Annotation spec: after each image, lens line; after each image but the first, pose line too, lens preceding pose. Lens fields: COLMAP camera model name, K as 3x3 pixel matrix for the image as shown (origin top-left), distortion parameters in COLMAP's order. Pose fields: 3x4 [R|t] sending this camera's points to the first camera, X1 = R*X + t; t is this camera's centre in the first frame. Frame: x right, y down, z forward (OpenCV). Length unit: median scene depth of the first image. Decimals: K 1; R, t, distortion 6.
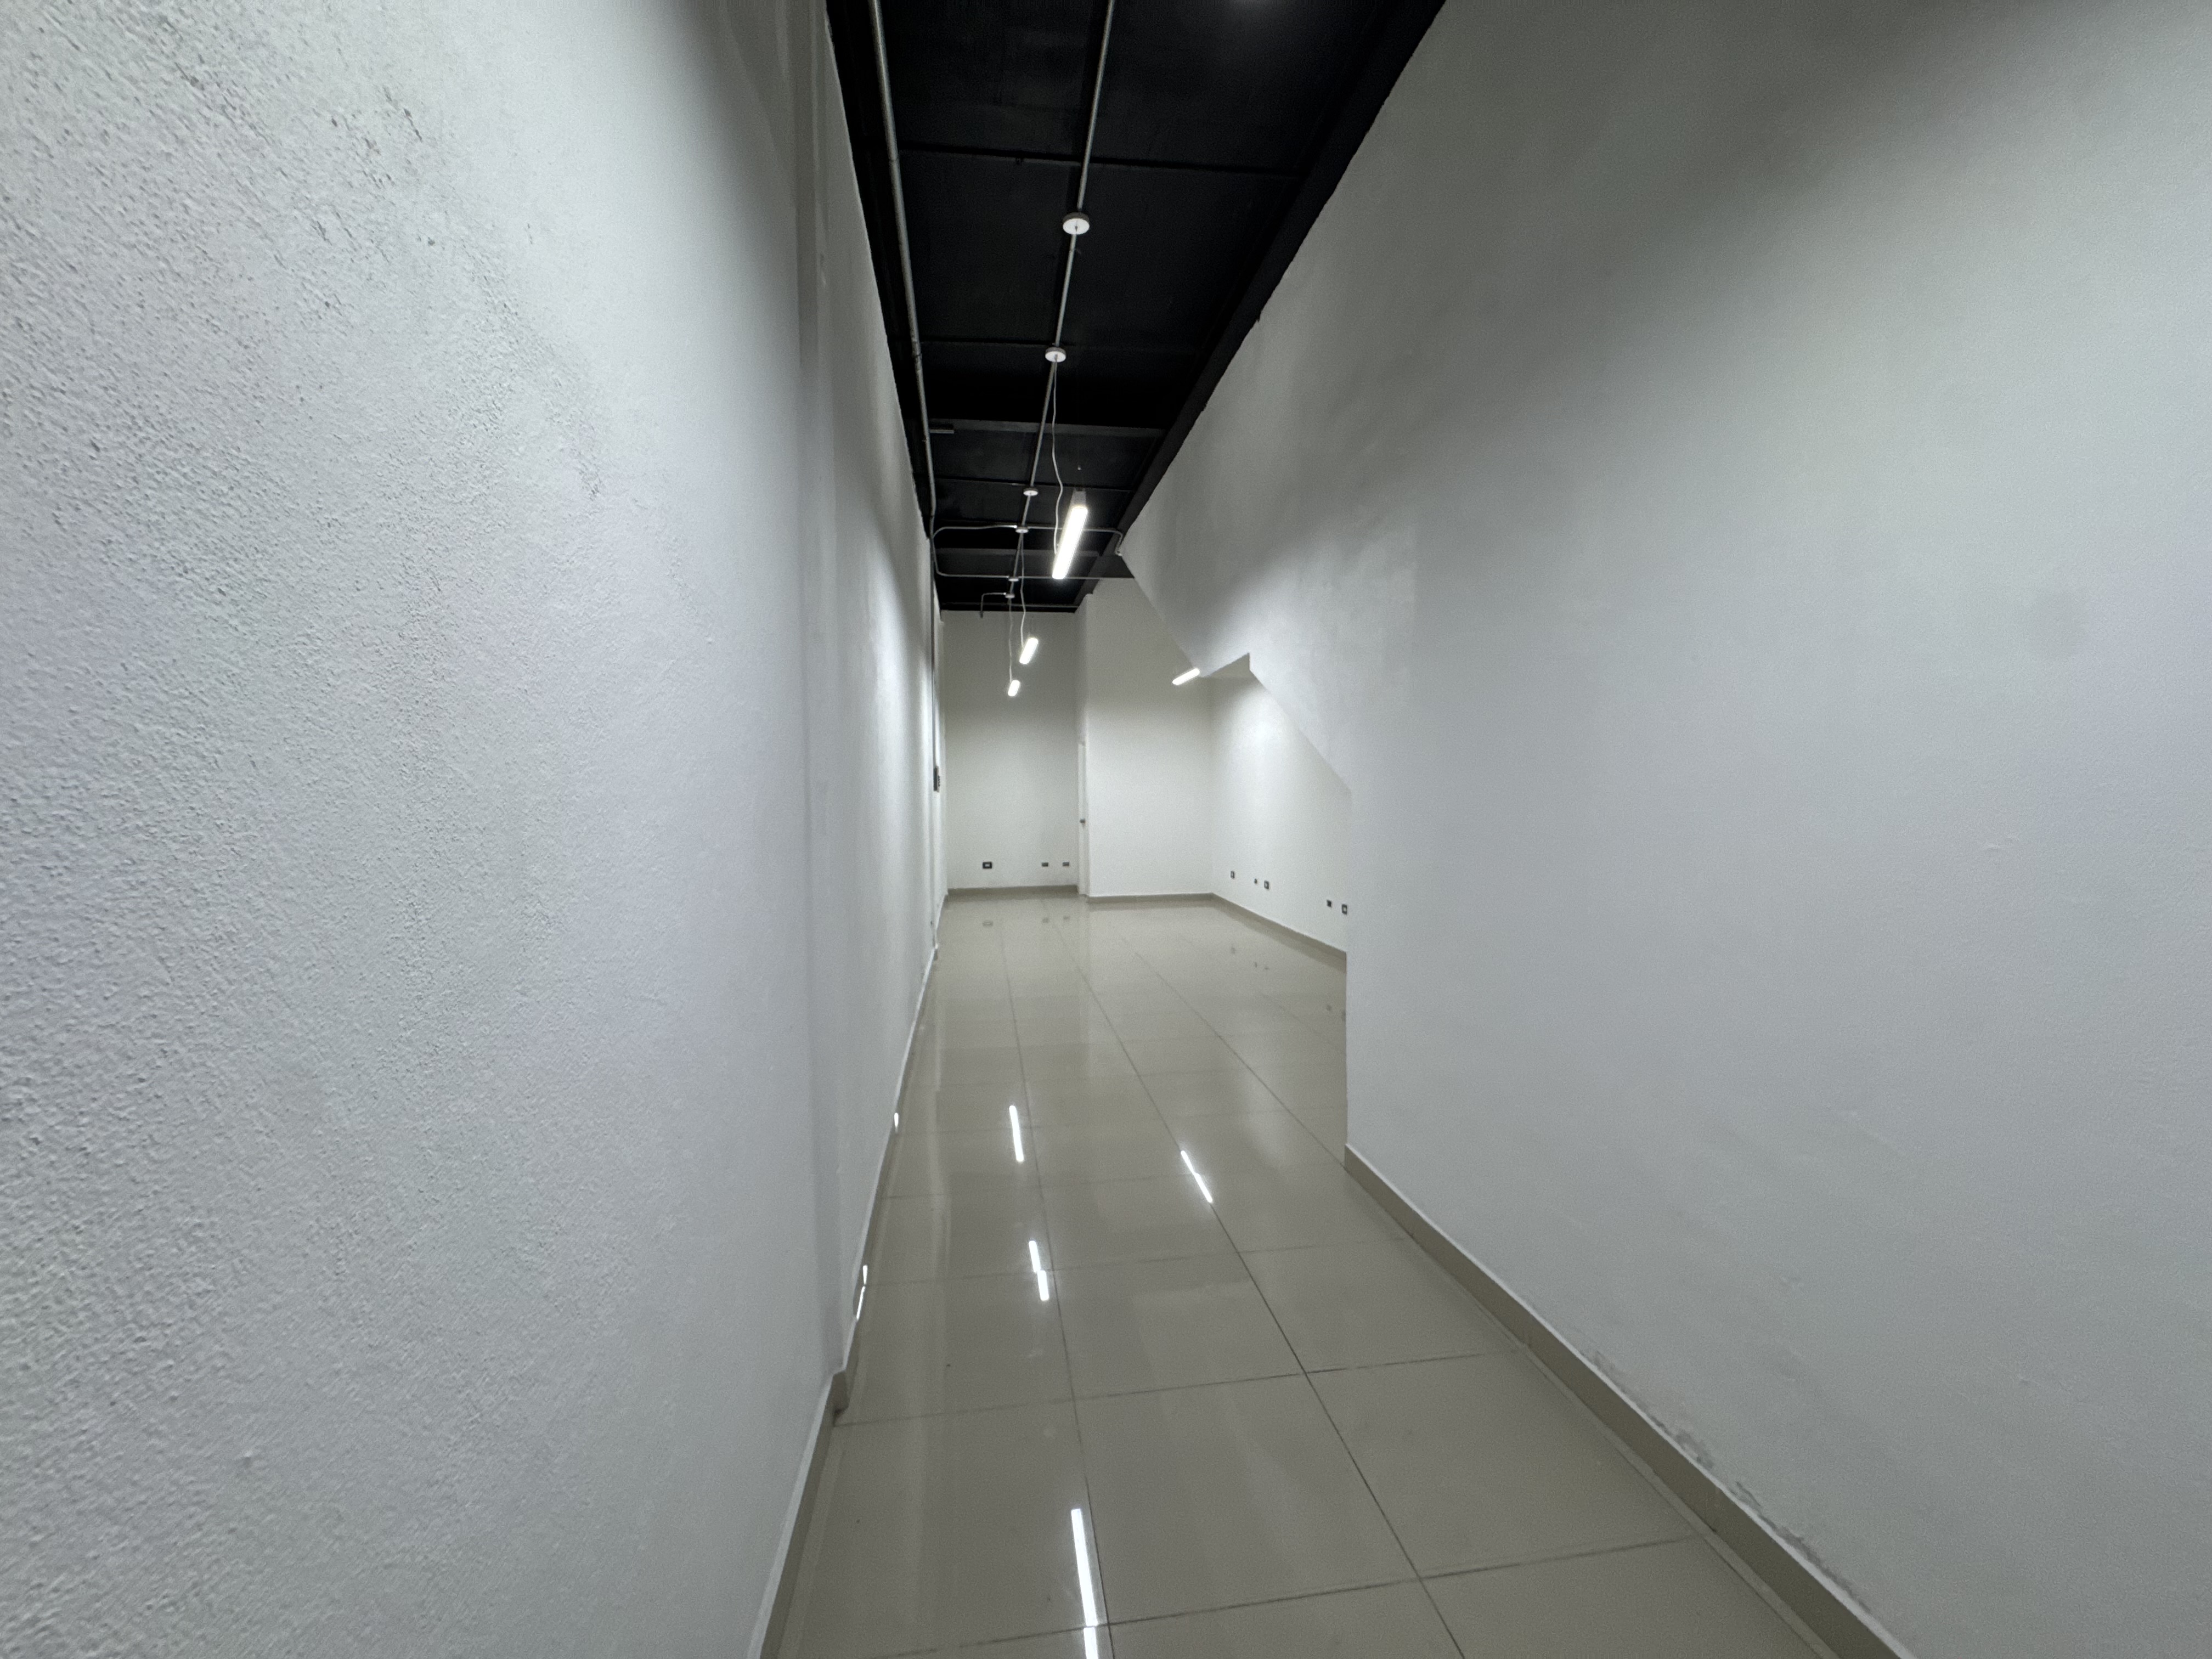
lens RADIAL K [[890.9, 0, 1098.8], [0, 890.9, 836.2], [0, 0, 1]] dist [-0.002577, 0.000669]
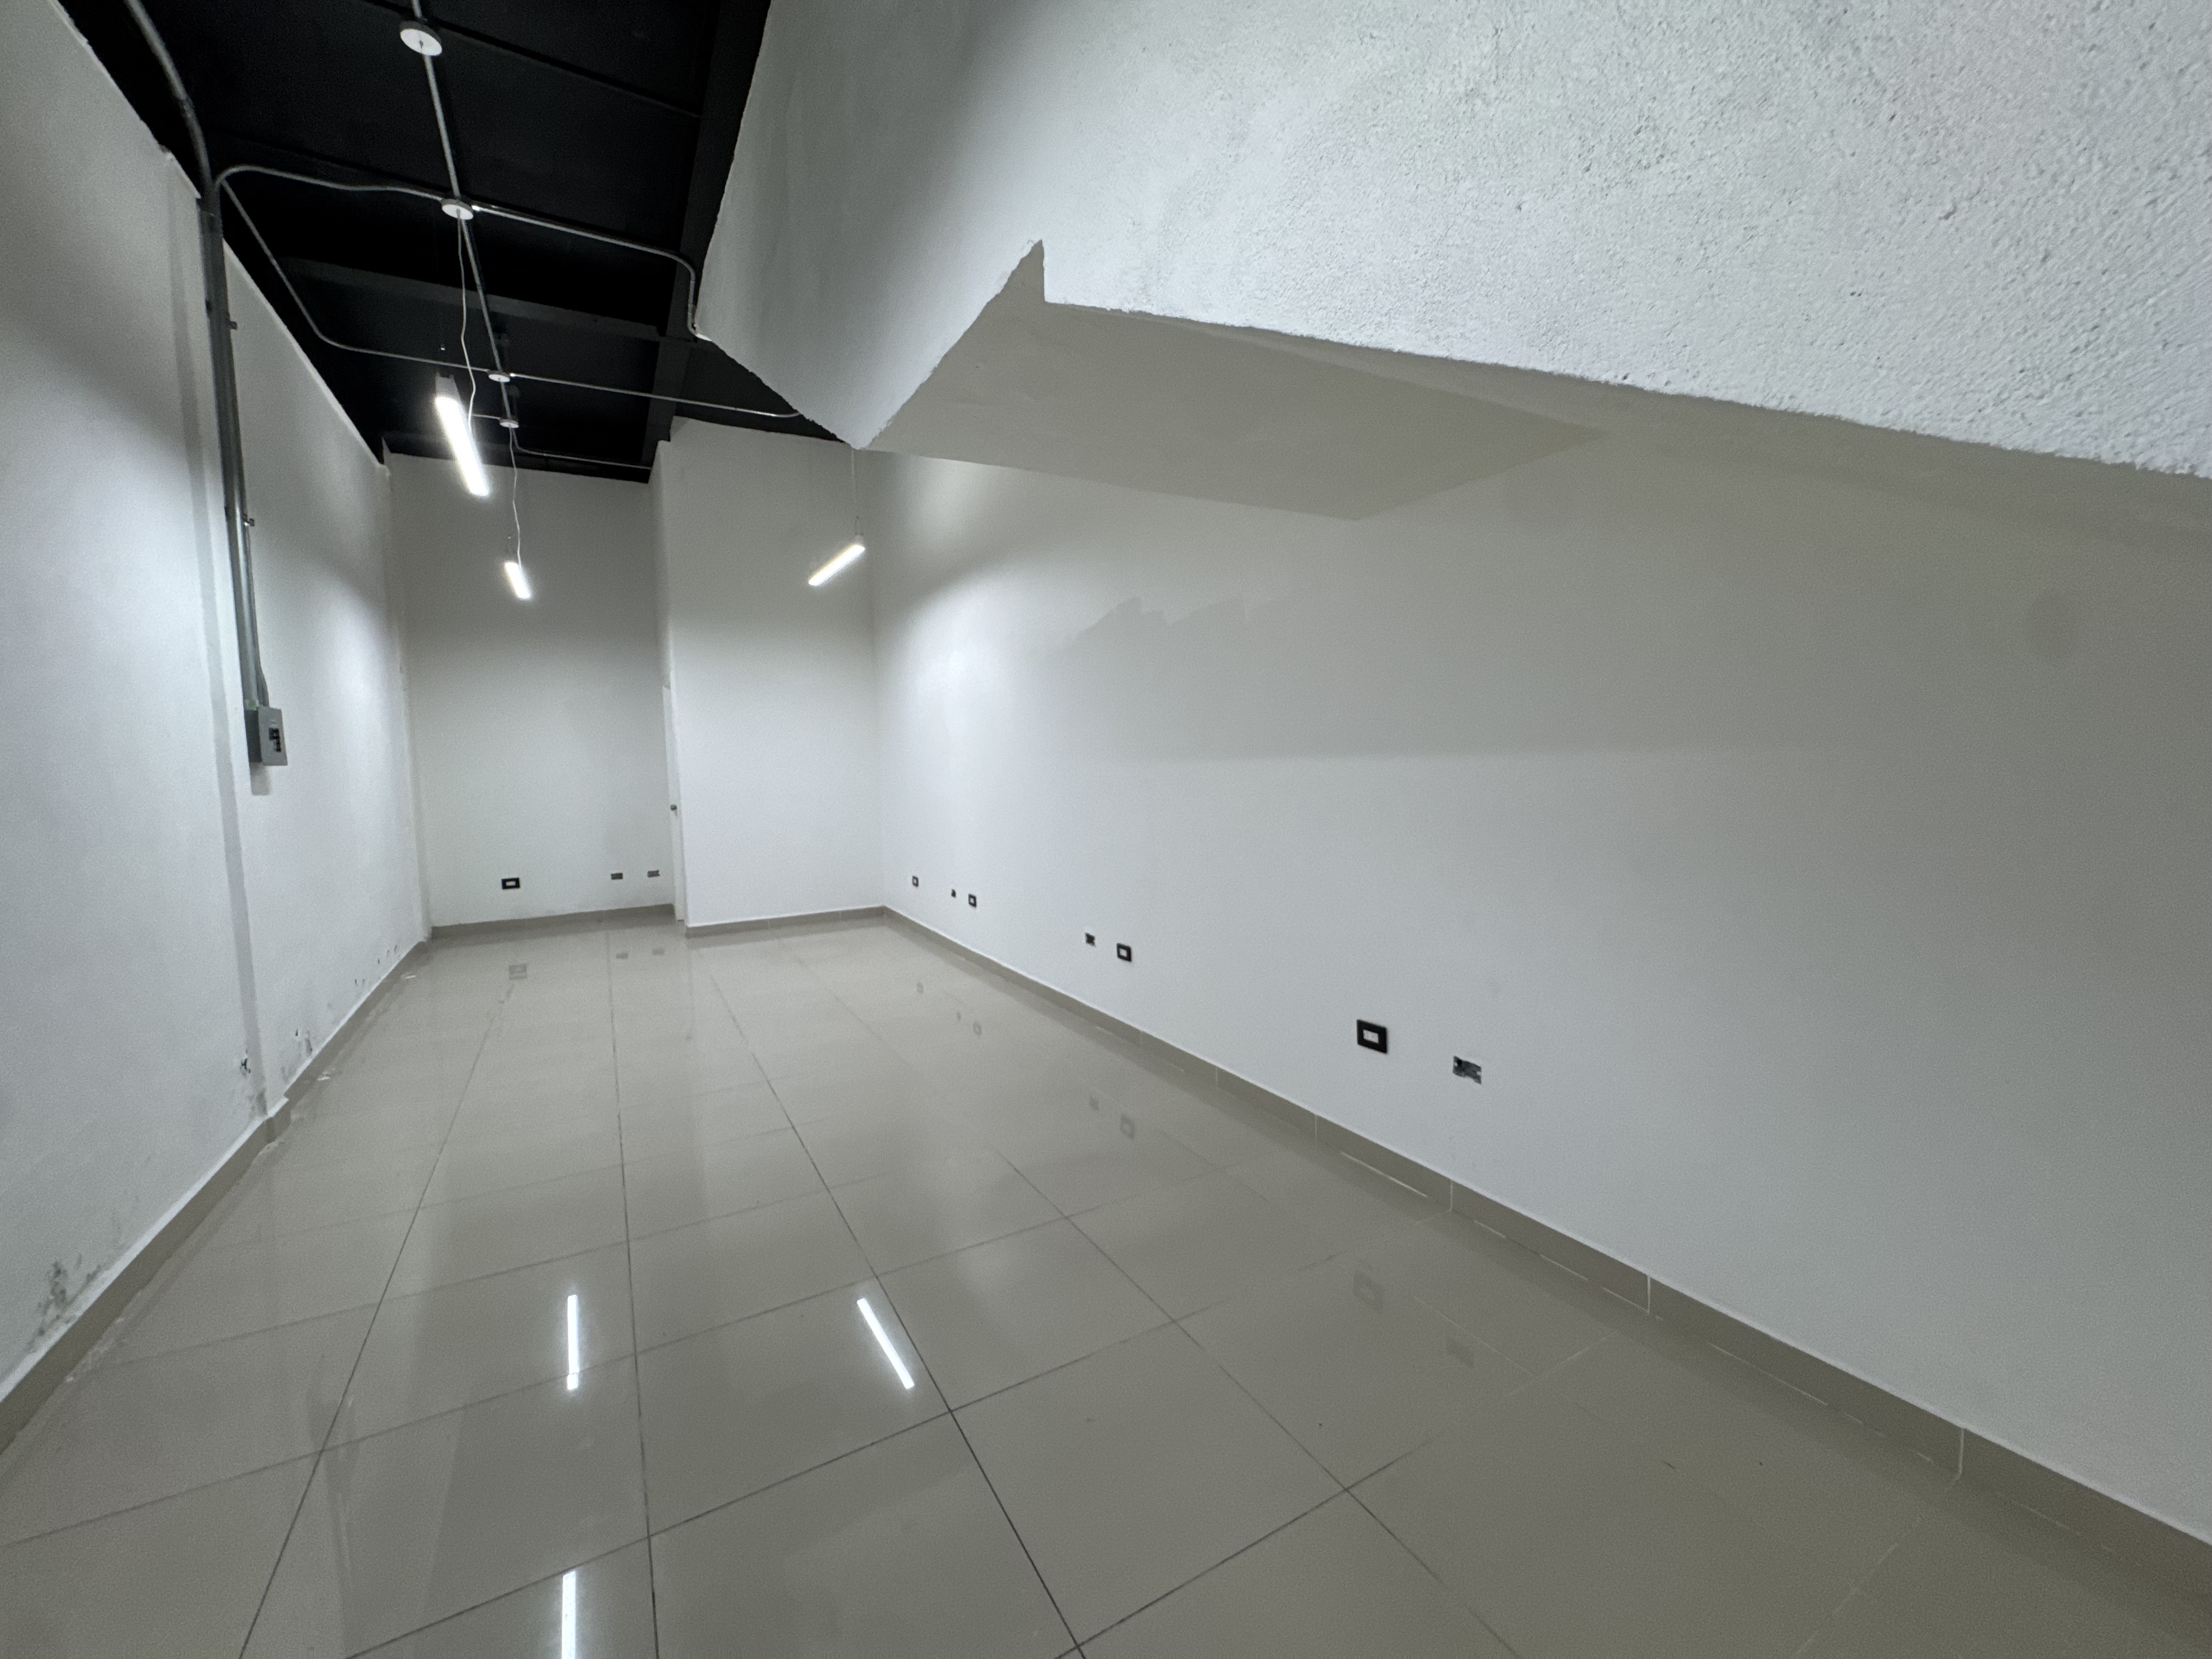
lens RADIAL K [[890.9, 0, 1101.8], [0, 890.9, 832.8], [0, 0, 1]] dist [-0.002577, 0.000669]
pose [[0.927658, -0.041588, 0.371107, 0.030642], [0.030938, 0.998922, 0.034609, -0.012056], [-0.372146, -0.020624, 0.927945, 0.303546]]
